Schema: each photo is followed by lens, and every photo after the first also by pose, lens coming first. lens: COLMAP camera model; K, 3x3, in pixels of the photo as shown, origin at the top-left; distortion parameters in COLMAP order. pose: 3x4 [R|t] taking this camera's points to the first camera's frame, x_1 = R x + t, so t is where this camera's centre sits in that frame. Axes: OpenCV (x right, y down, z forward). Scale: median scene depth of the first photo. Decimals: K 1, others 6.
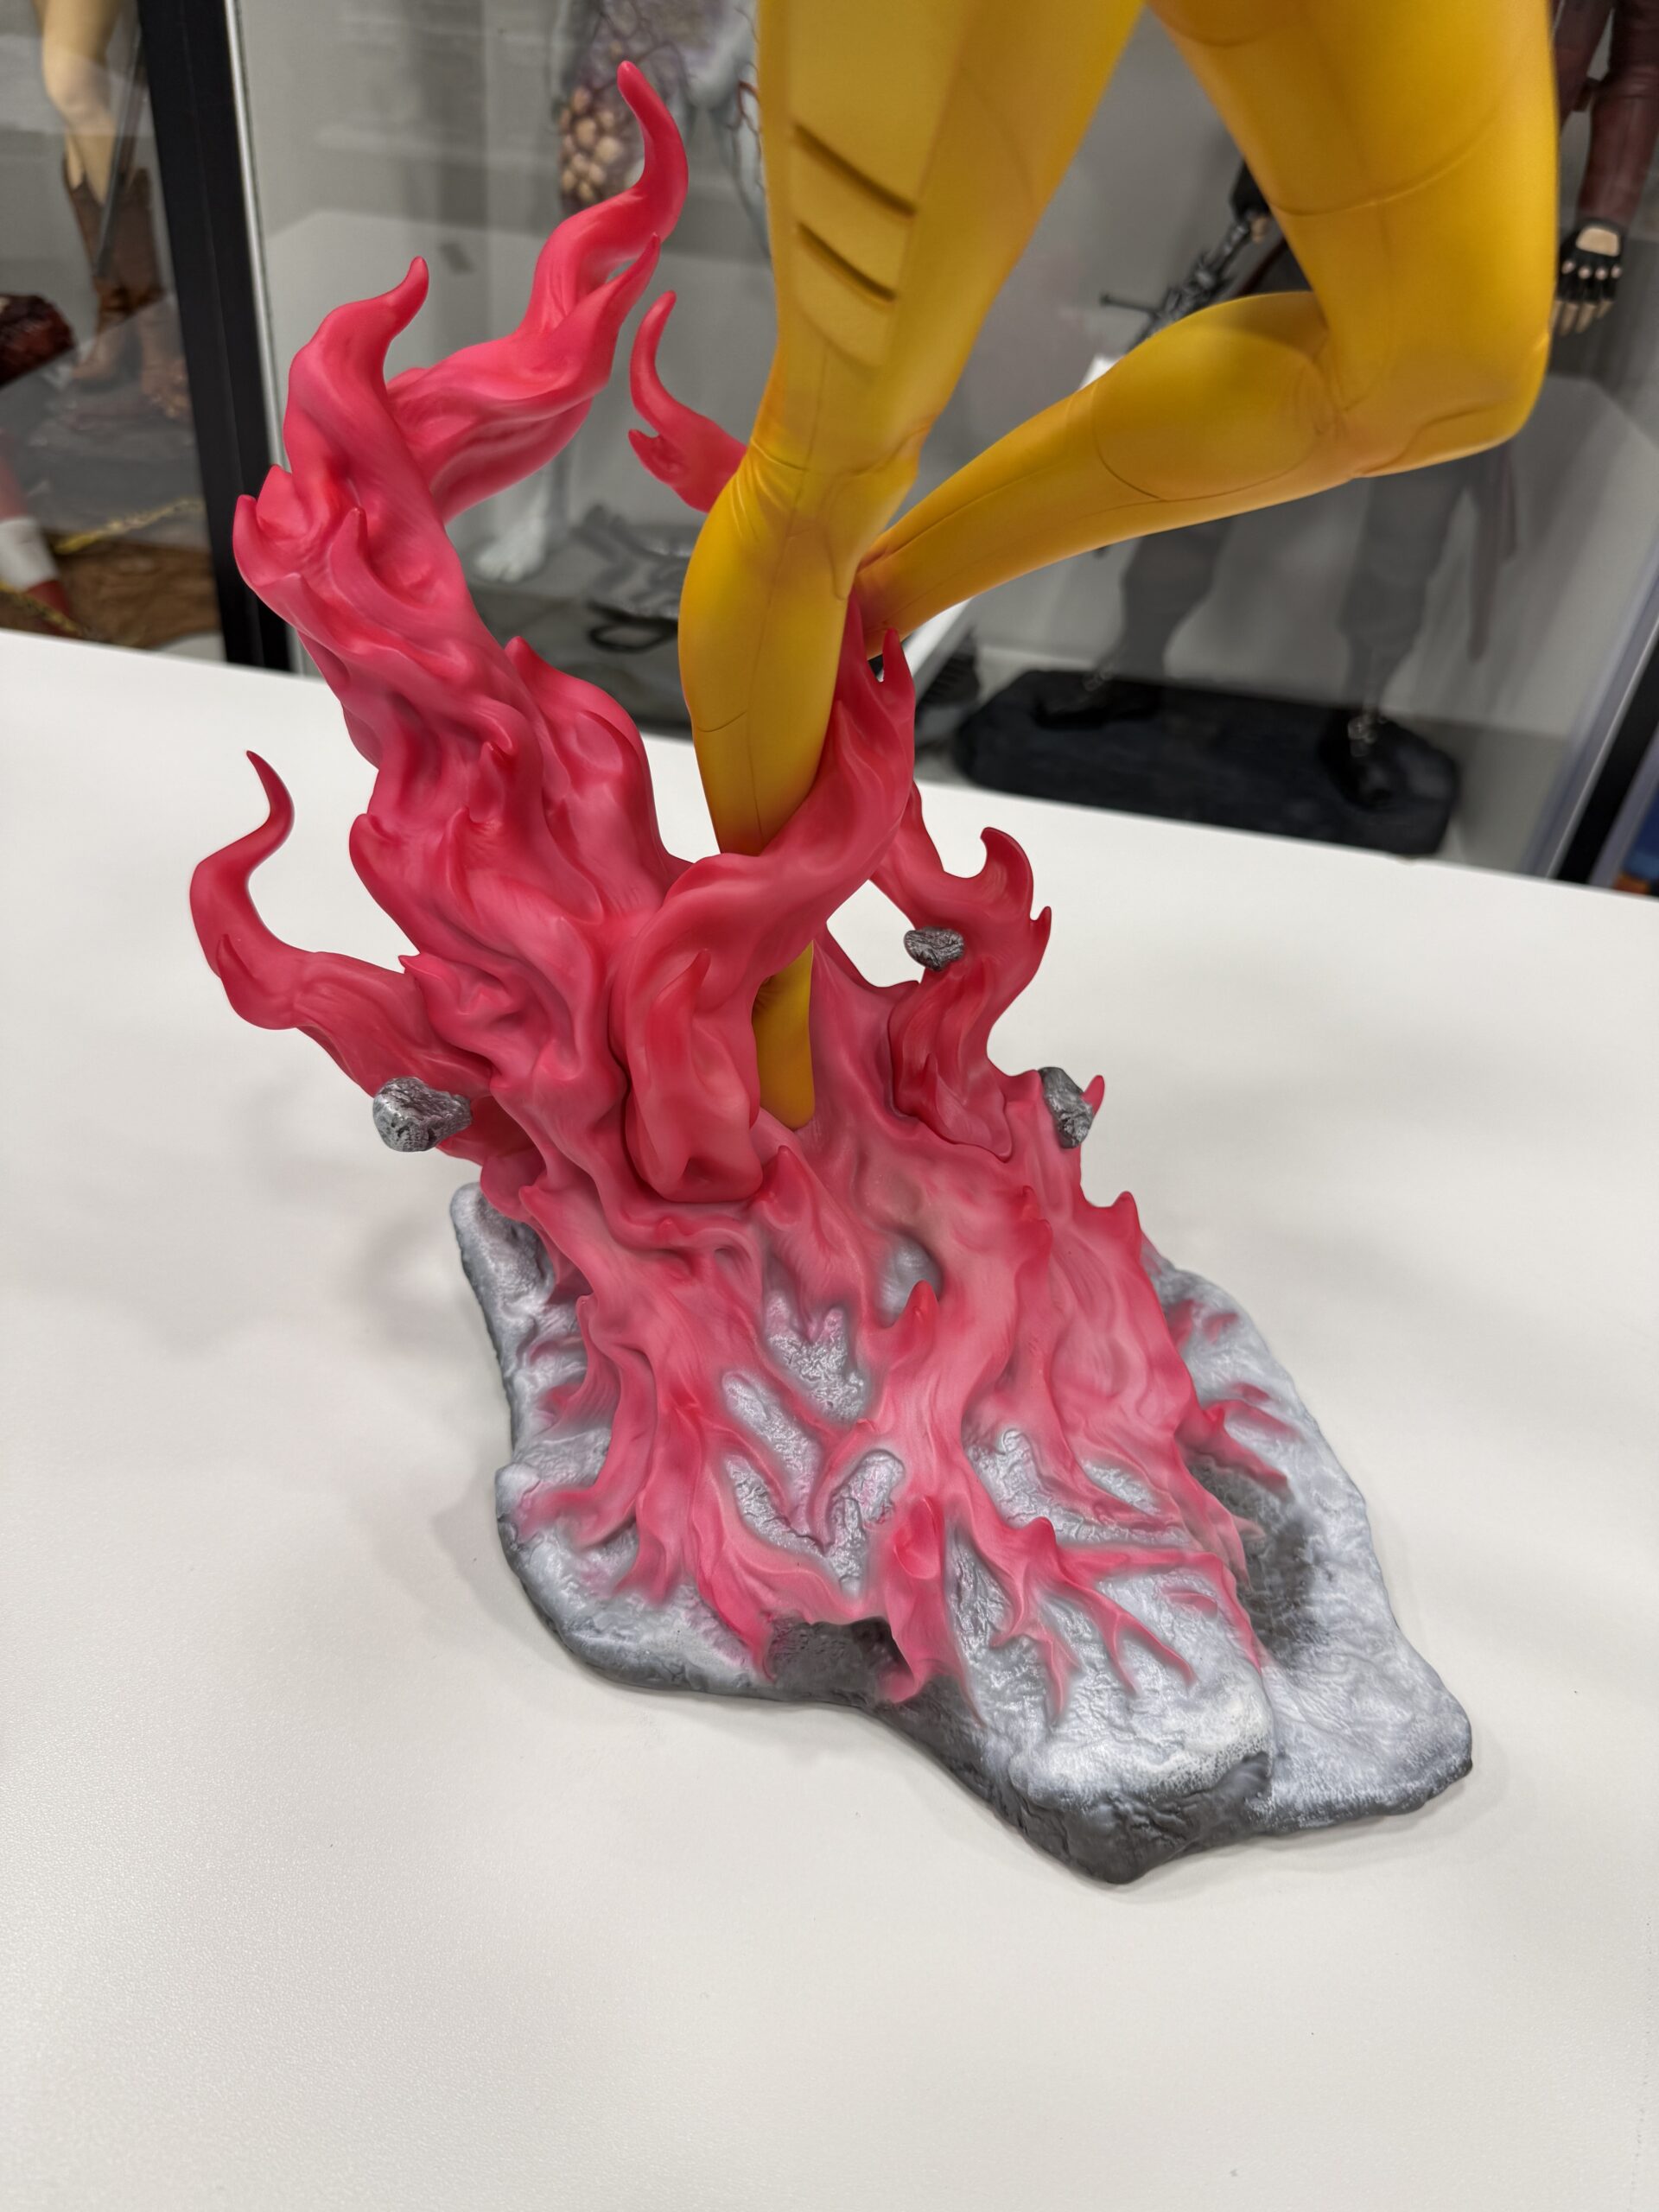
lens RADIAL K [[1598.4, 0, 818.5], [0, 1598.4, 1073.3], [0, 0, 1]] dist [0.018075, -0.027566]
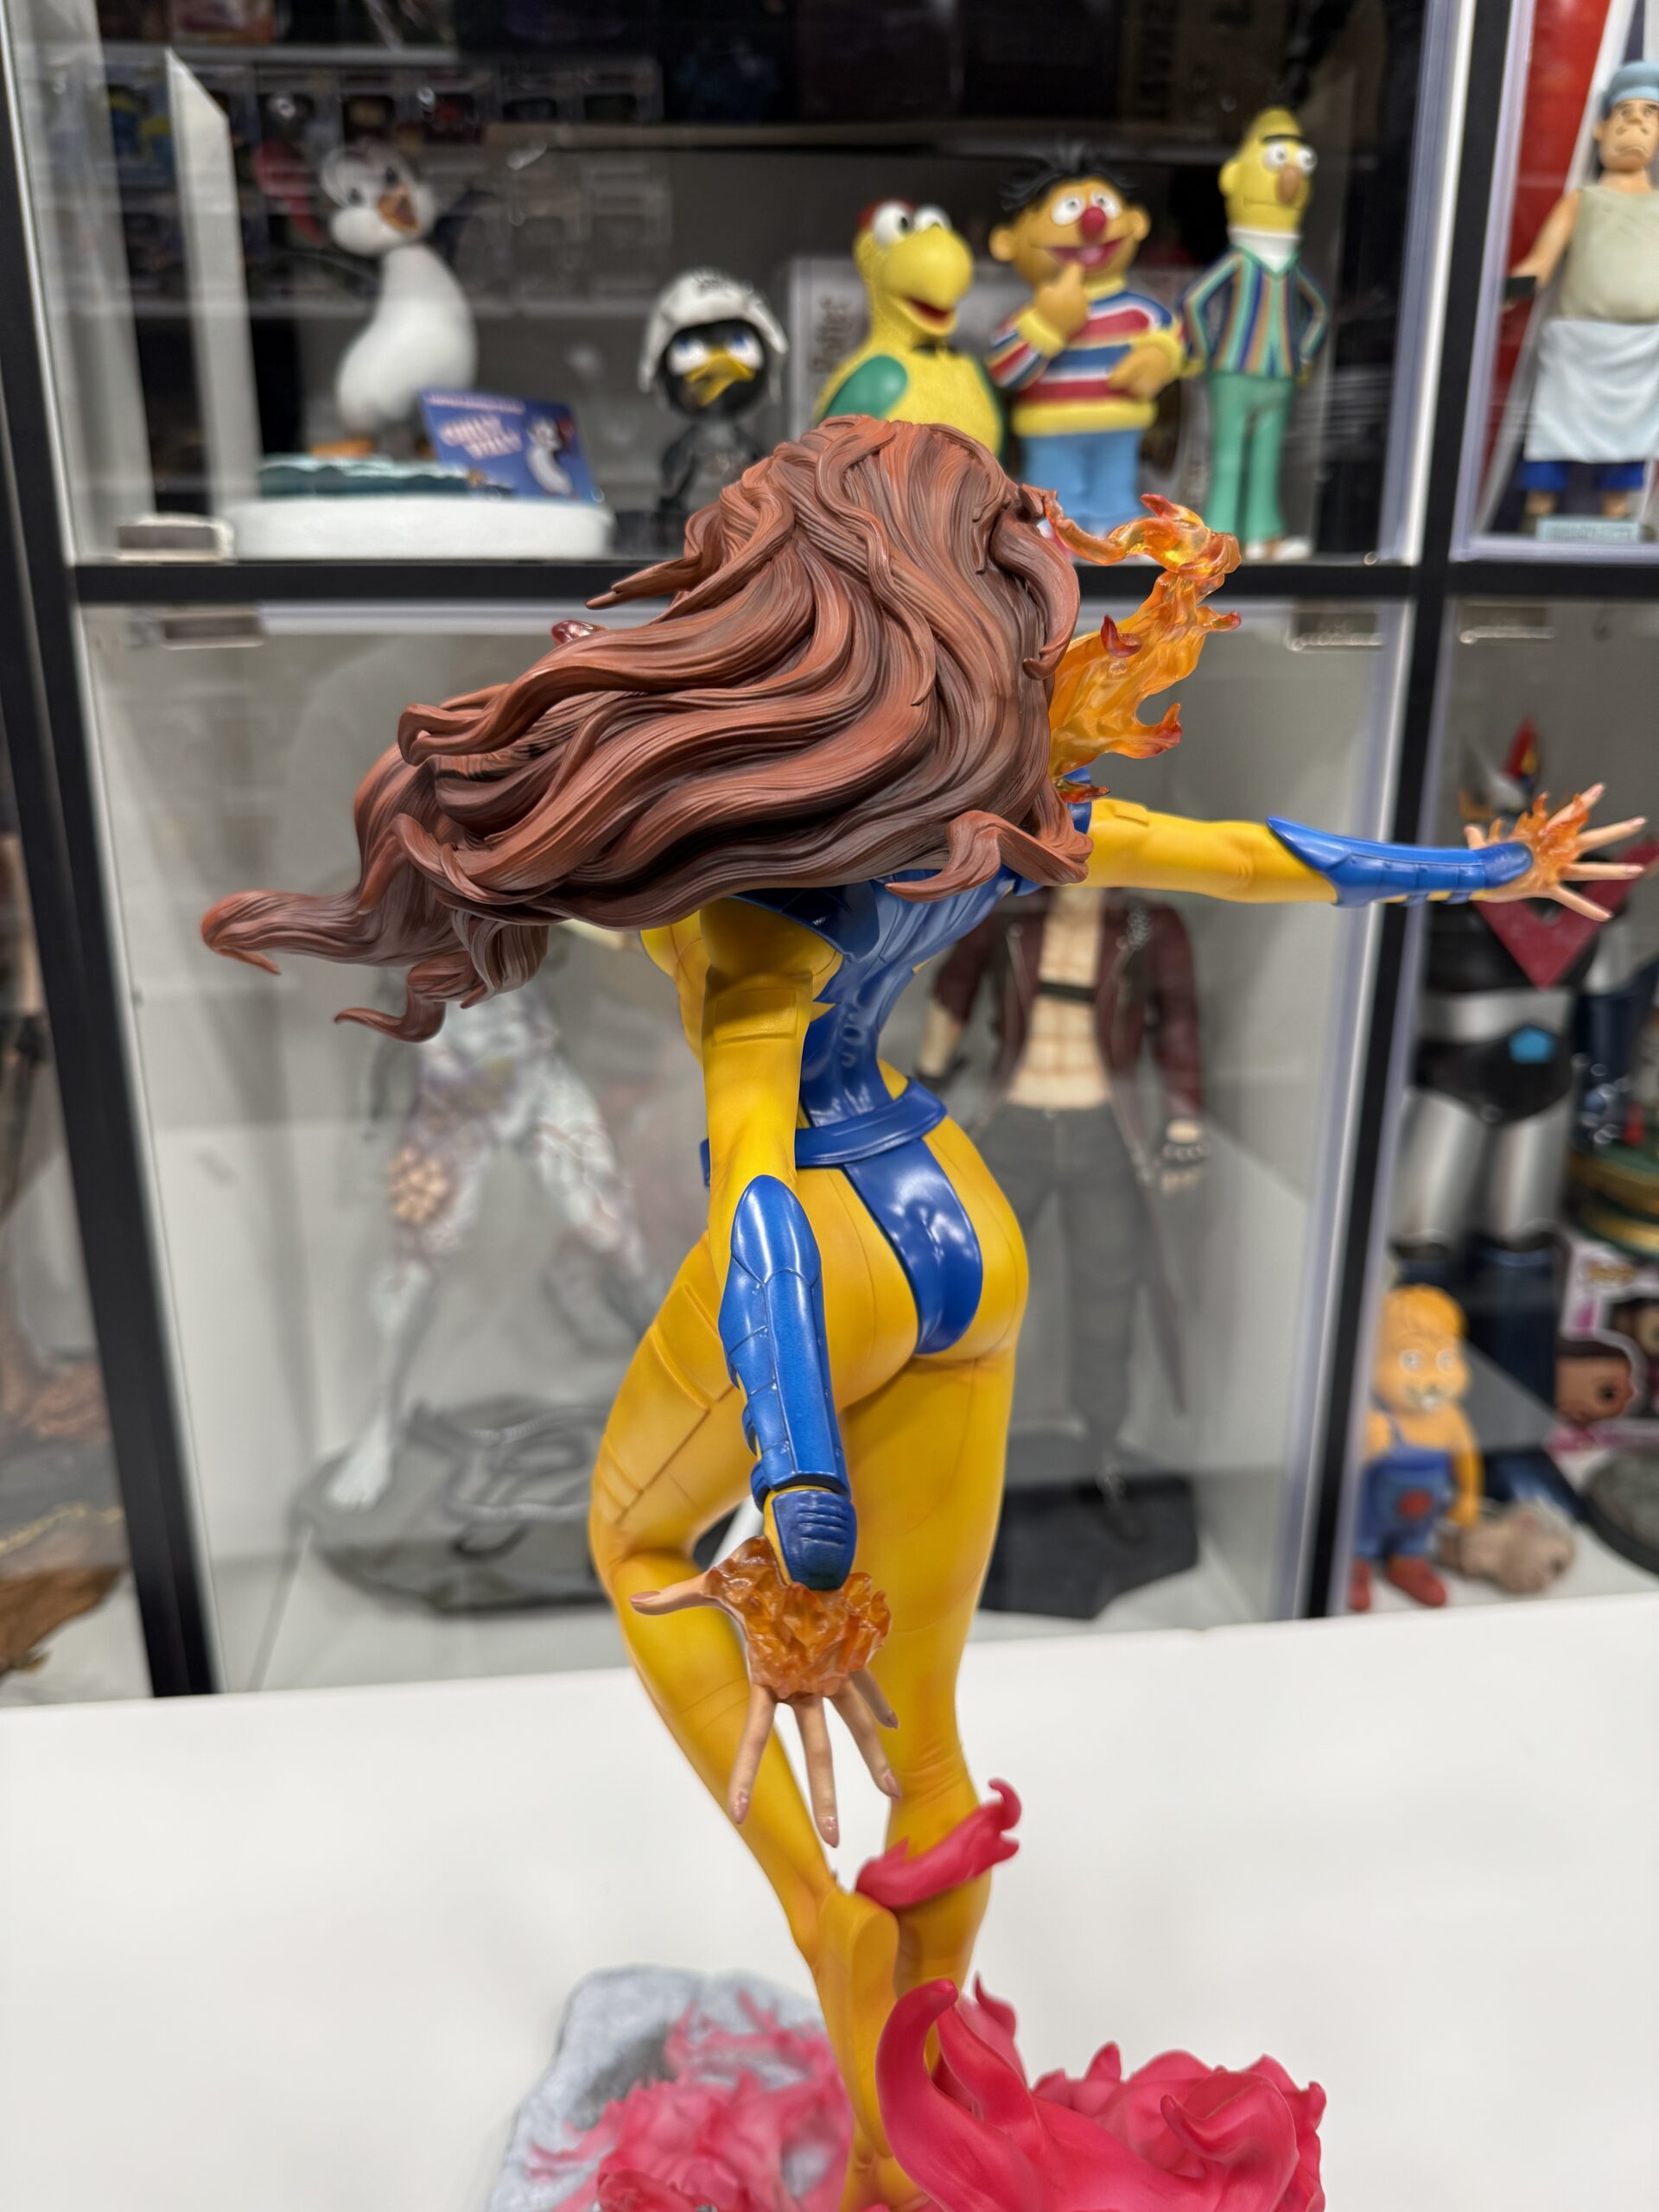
lens RADIAL K [[1598.4, 0, 808.5], [0, 1598.4, 1070.6], [0, 0, 1]] dist [0.018075, -0.027566]
pose [[0.958720, -0.172031, 0.226408, -0.199759], [0.238915, 0.919102, -0.313322, -0.337574], [-0.154191, 0.354481, 0.922263, -0.387048]]
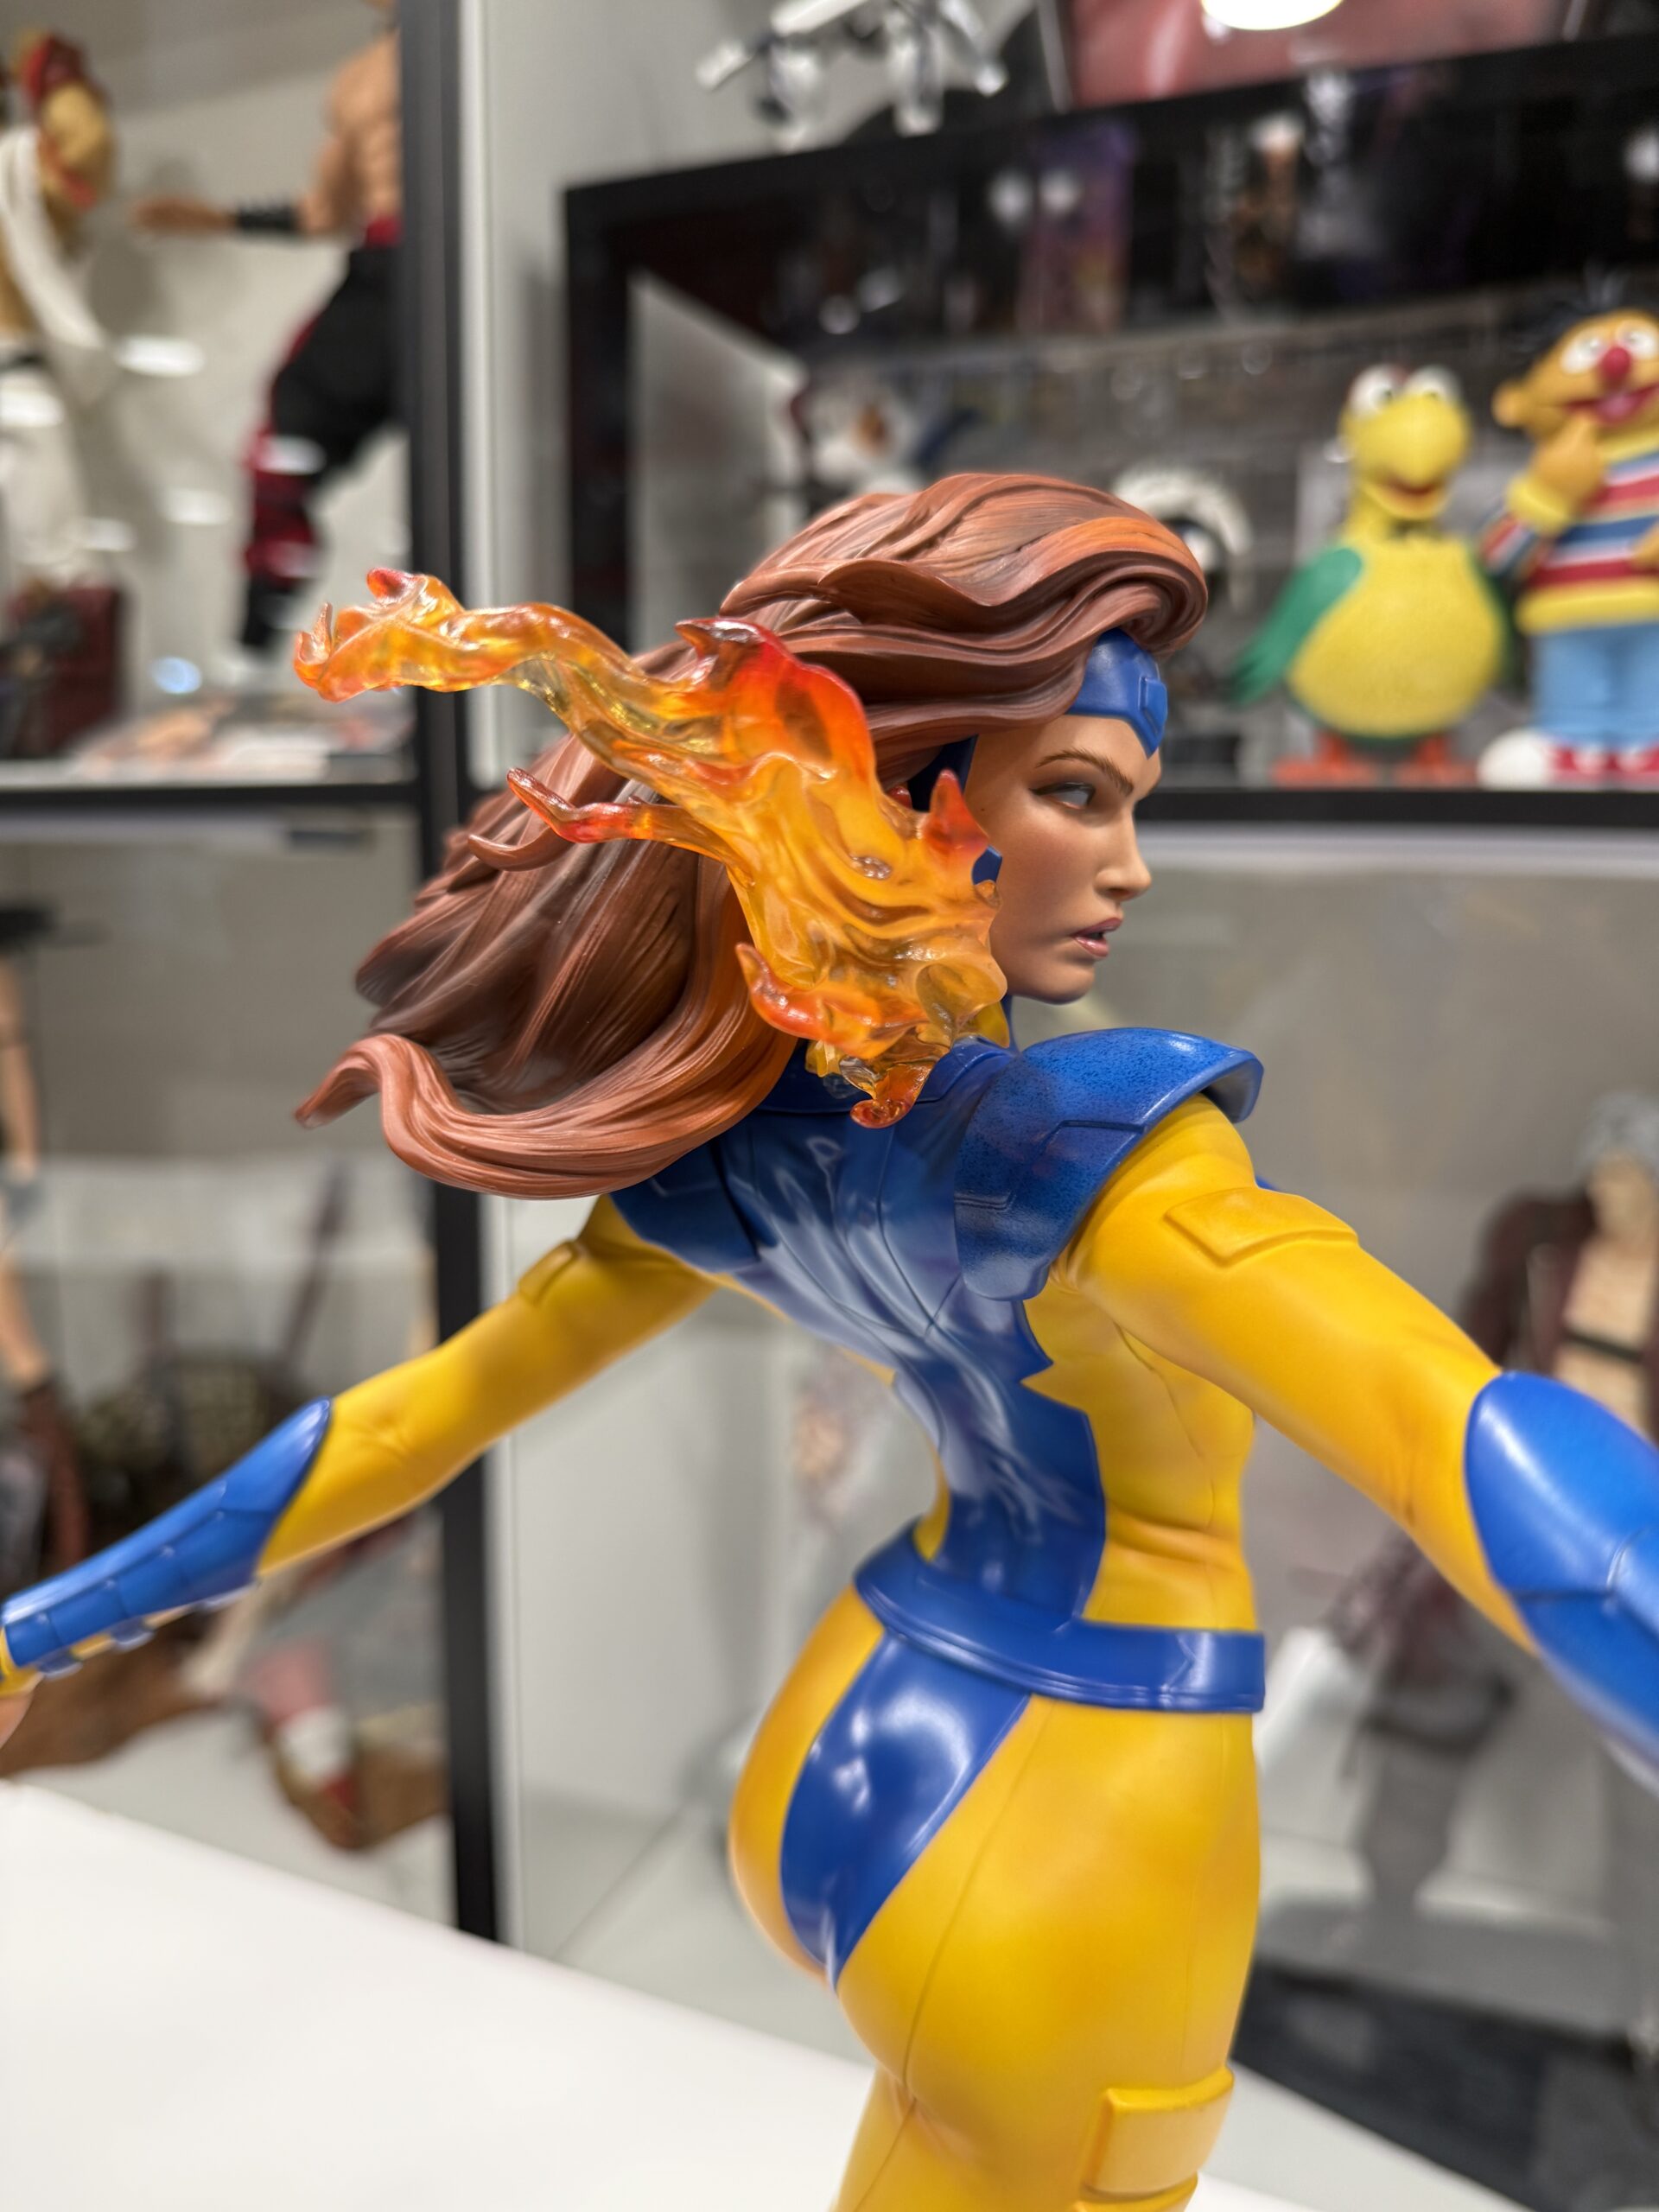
lens RADIAL K [[1587.6, 0, 918.3], [0, 1587.6, 1028.5], [0, 0, 1]] dist [-0.024463, -0.002566]
pose [[0.973264, -0.055181, -0.222961, 0.323757], [-0.063771, 0.867631, -0.493102, -0.478278], [0.220657, 0.494137, 0.840915, -0.130203]]
